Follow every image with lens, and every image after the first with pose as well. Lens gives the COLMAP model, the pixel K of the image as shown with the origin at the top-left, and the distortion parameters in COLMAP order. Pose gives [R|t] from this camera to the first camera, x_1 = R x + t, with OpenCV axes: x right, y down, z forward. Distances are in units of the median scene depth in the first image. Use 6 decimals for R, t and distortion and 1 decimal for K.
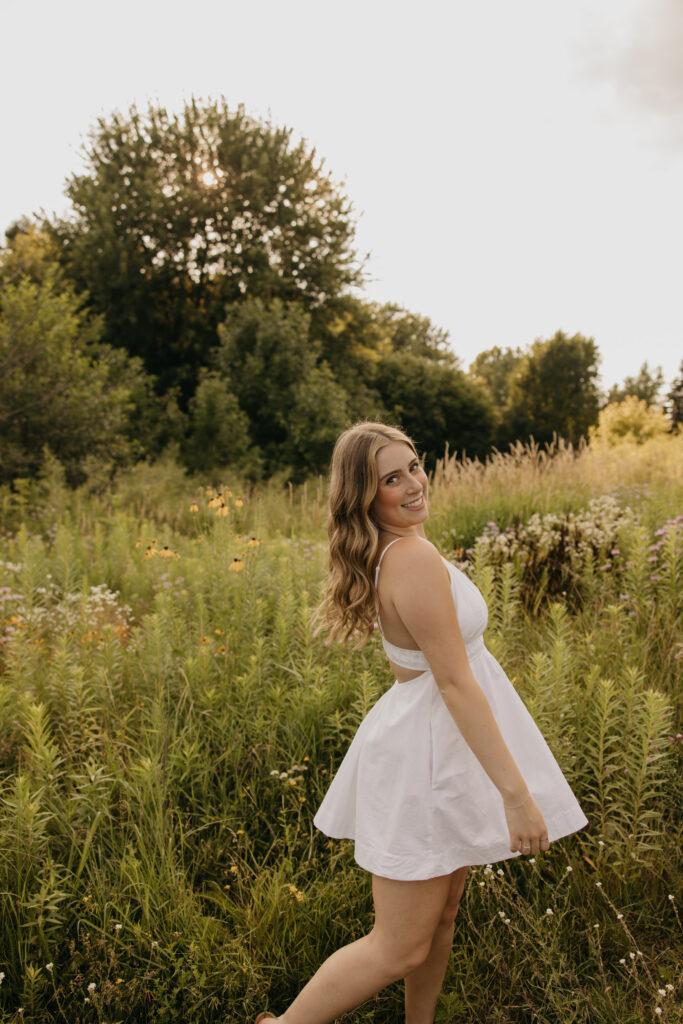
lens RADIAL K [[789.7, 0, 368.4], [0, 789.7, 569.9], [0, 0, 1]] dist [0.004841, 0.011818]
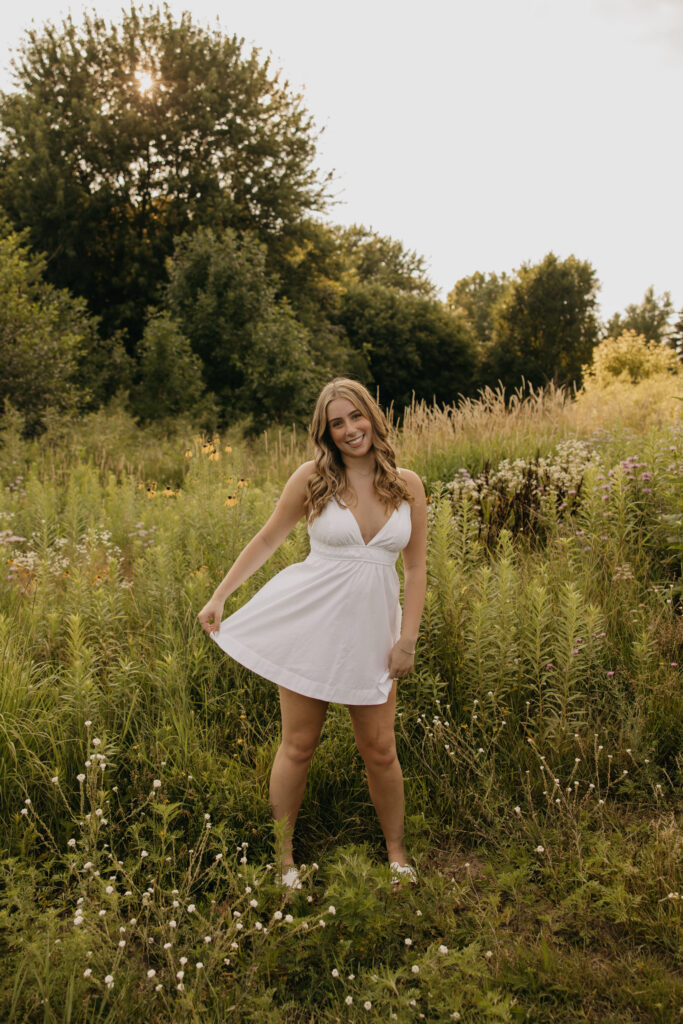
lens RADIAL K [[1200.3, 0, 342.2], [0, 1200.3, 512.6], [0, 0, 1]] dist [0.052333, 0.000000]
pose [[0.999783, -0.014365, 0.015084, -0.013452], [0.015001, 0.998967, -0.042891, 0.041219], [-0.014452, 0.043108, 0.998966, -0.359477]]
